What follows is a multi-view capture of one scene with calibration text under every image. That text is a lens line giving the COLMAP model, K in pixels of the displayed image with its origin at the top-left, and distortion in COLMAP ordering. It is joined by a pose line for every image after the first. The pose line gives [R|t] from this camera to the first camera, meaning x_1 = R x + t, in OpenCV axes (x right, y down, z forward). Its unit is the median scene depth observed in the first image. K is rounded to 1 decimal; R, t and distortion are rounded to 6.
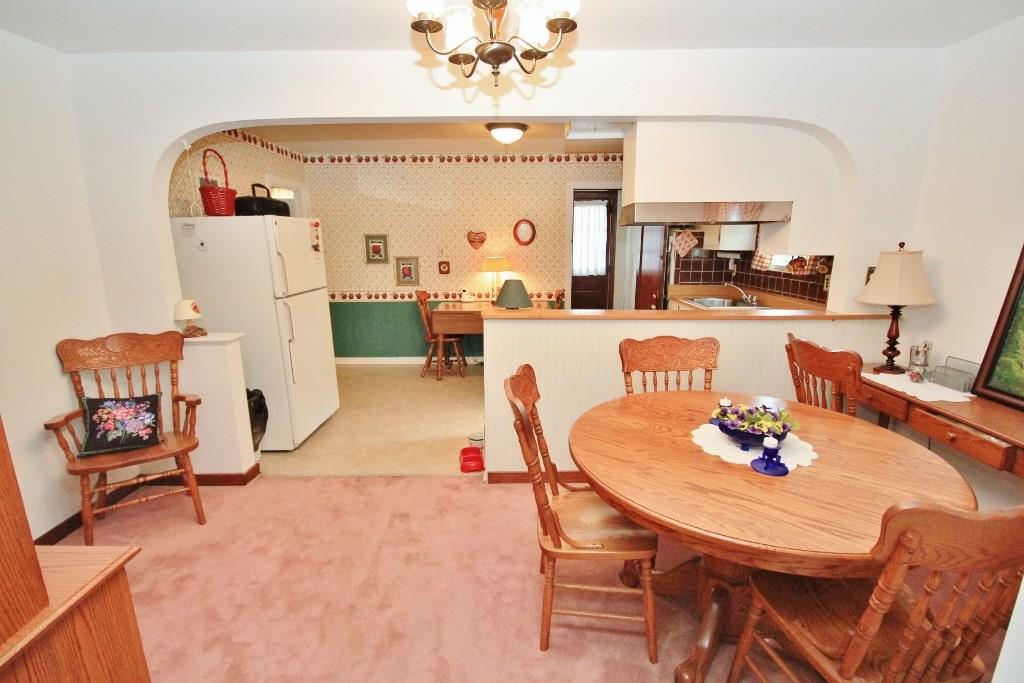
lens RADIAL K [[474.7, 0, 513.3], [0, 474.7, 344.0], [0, 0, 1]] dist [0.002704, -0.005323]
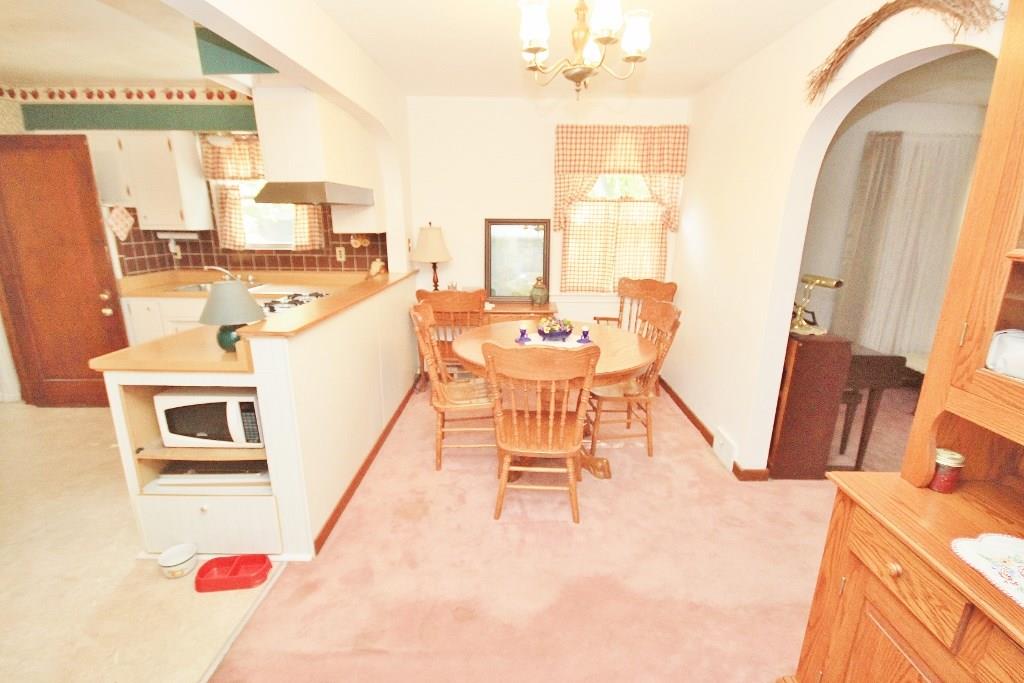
lens RADIAL K [[474.7, 0, 517.4], [0, 474.7, 345.2], [0, 0, 1]] dist [0.002704, -0.005323]
pose [[0.013420, -0.254608, 0.966951, -0.454160], [0.203976, 0.947400, 0.246629, -0.088529], [-0.978884, 0.193925, 0.064648, 0.392163]]
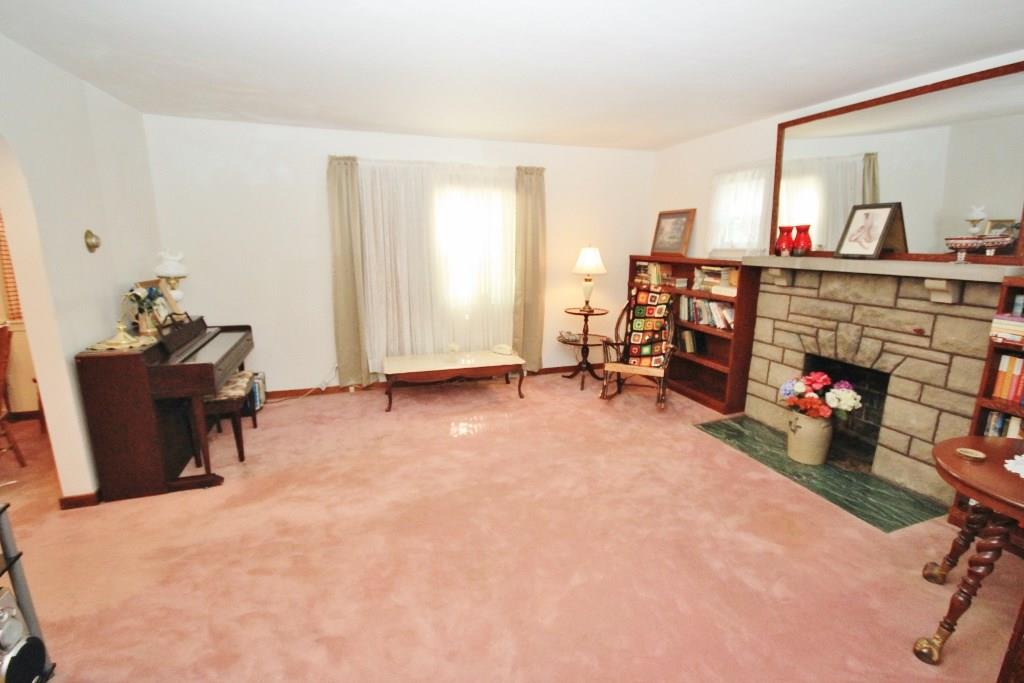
lens RADIAL K [[474.7, 0, 520.6], [0, 474.7, 345.3], [0, 0, 1]] dist [0.002704, -0.005323]
pose [[-0.325386, -0.201494, 0.923864, -0.579685], [0.199803, 0.940321, 0.275454, 0.058632], [-0.924231, 0.274220, -0.265708, -0.265681]]
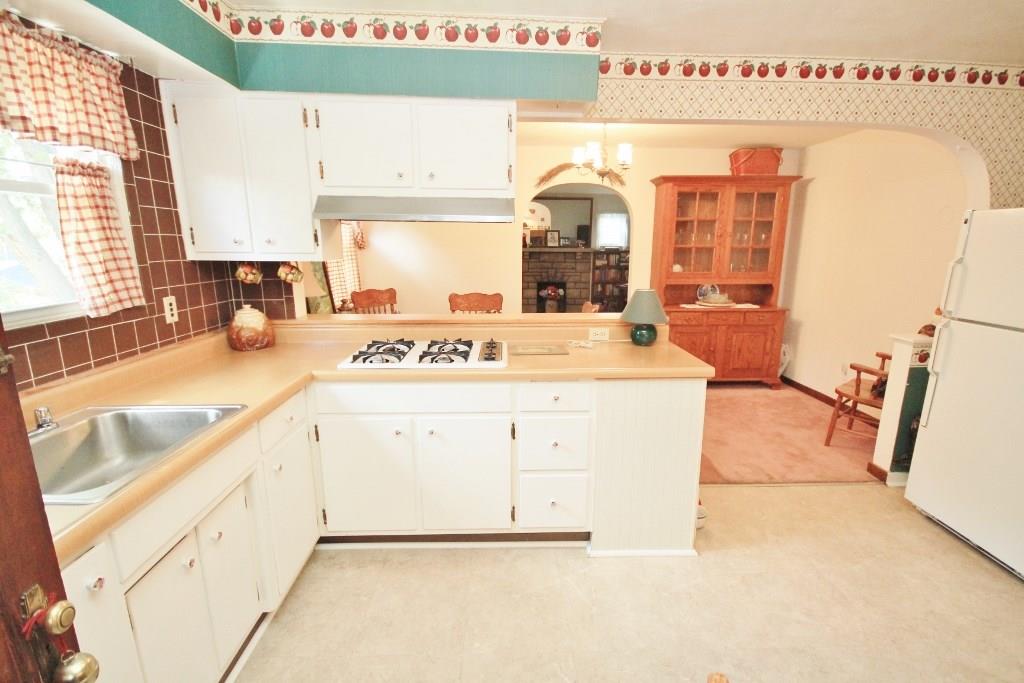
lens RADIAL K [[465.4, 0, 513.2], [0, 465.4, 341.2], [0, 0, 1]] dist [0.016661, 0.002042]
pose [[-0.999741, 0.008667, -0.021023, 0.169912], [-0.000714, 0.912102, 0.409963, -0.264724], [0.022728, 0.409872, -0.911860, 1.218276]]
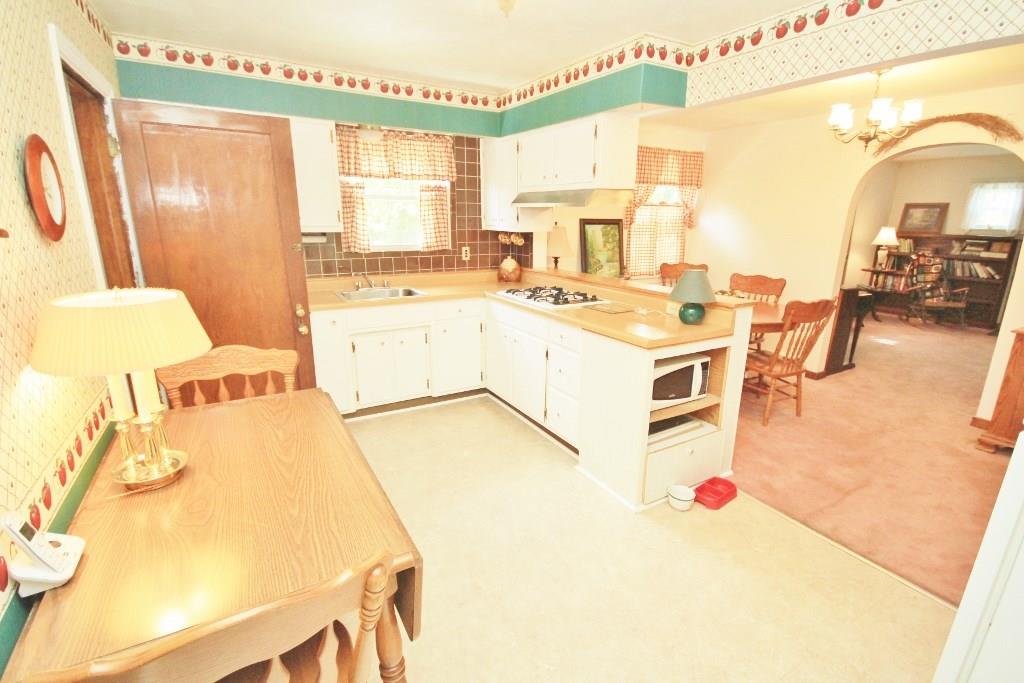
lens RADIAL K [[474.7, 0, 513.5], [0, 474.7, 351.2], [0, 0, 1]] dist [0.002704, -0.005323]
pose [[-0.502734, -0.234869, 0.831922, -0.399975], [0.175427, 0.914637, 0.364232, -0.253446], [-0.846454, 0.329054, -0.418617, 1.155030]]
